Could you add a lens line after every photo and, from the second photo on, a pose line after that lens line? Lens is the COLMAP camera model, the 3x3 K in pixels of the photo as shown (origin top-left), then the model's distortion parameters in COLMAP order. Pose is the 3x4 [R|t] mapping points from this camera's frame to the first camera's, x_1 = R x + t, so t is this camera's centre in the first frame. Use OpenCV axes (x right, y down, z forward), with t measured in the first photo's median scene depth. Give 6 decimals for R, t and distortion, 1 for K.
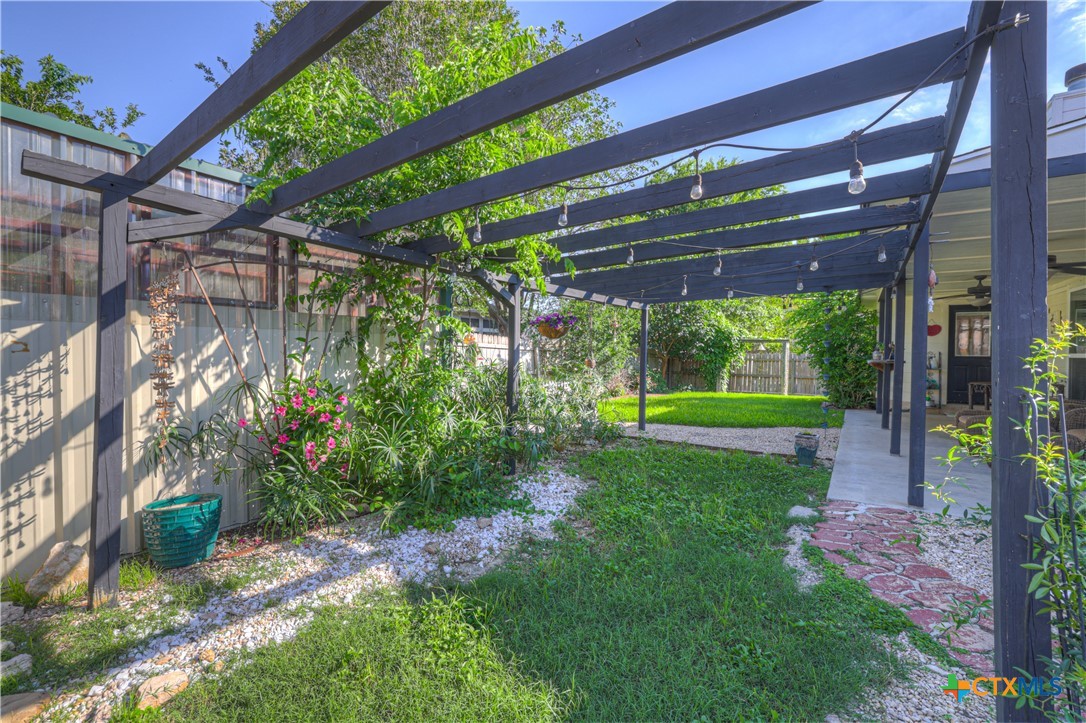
lens RADIAL K [[454.8, 0, 539.5], [0, 454.8, 359.6], [0, 0, 1]] dist [-0.008678, 0.000165]
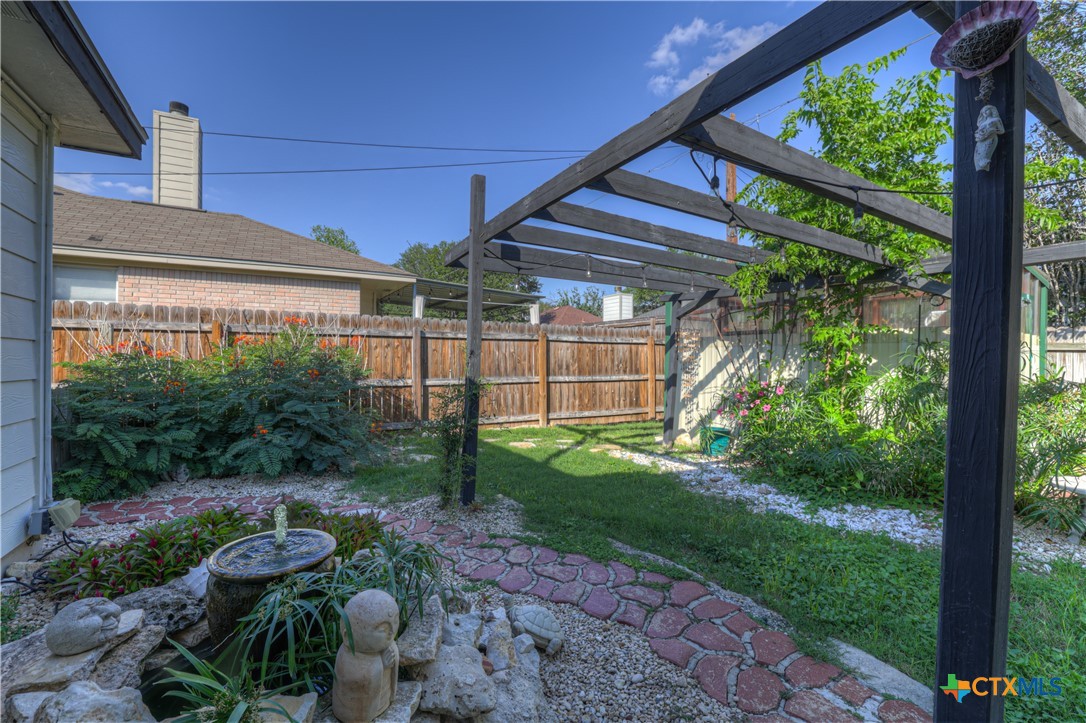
lens RADIAL K [[470.8, 0, 543.3], [0, 470.8, 363.8], [0, 0, 1]] dist [-0.026125, 0.000053]
pose [[-0.414696, 0.002850, -0.909955, 1.164369], [-0.023308, 0.999634, 0.013754, 0.004627], [0.909661, 0.026913, -0.414478, 0.858508]]
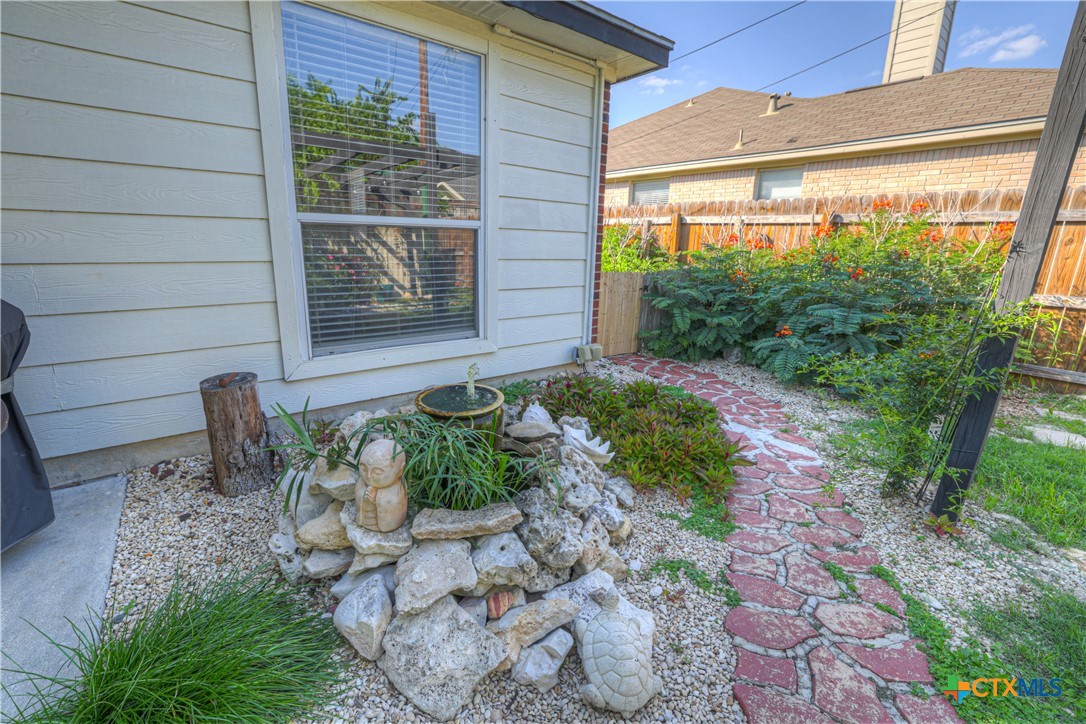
lens RADIAL K [[467.8, 0, 536.1], [0, 467.8, 354.7], [0, 0, 1]] dist [-0.000480, -0.000139]
pose [[-0.958863, -0.101404, 0.265140, 0.681150], [-0.031930, 0.966621, 0.254215, -0.001178], [-0.282068, 0.235291, -0.930094, 0.930036]]
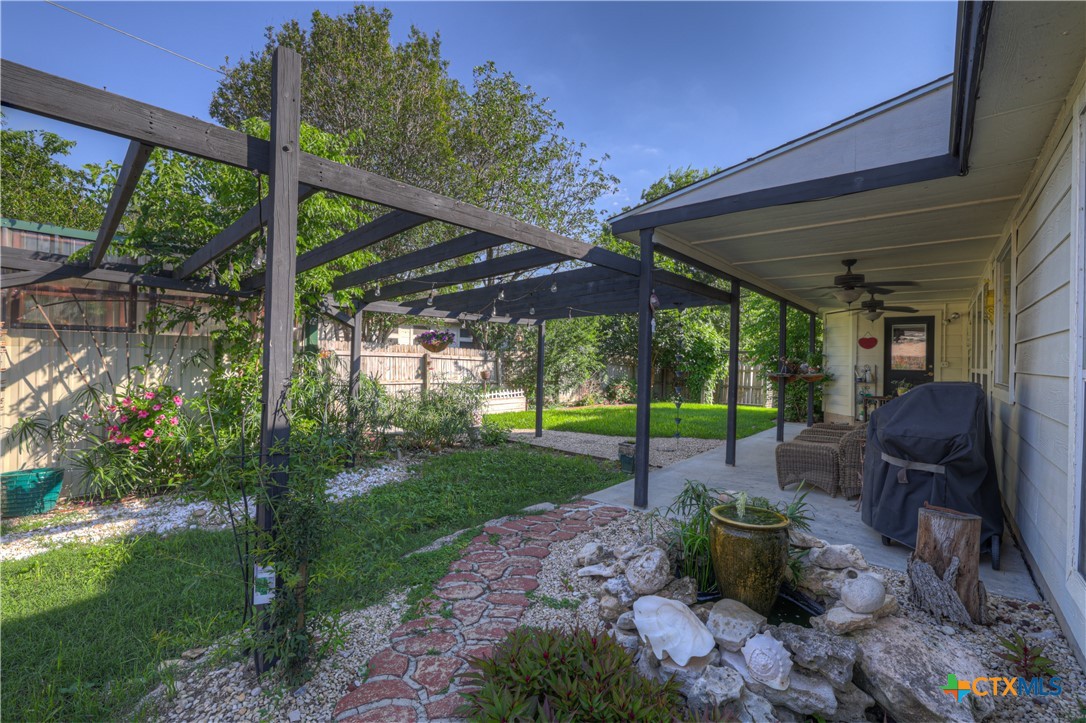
lens RADIAL K [[461.7, 0, 530.6], [0, 461.7, 358.0], [0, 0, 1]] dist [-0.069737, 0.033417]
pose [[0.993521, 0.007970, -0.113371, 0.672632], [-0.010450, 0.999719, -0.021295, -0.011602], [0.113169, 0.022342, 0.993325, -0.144331]]
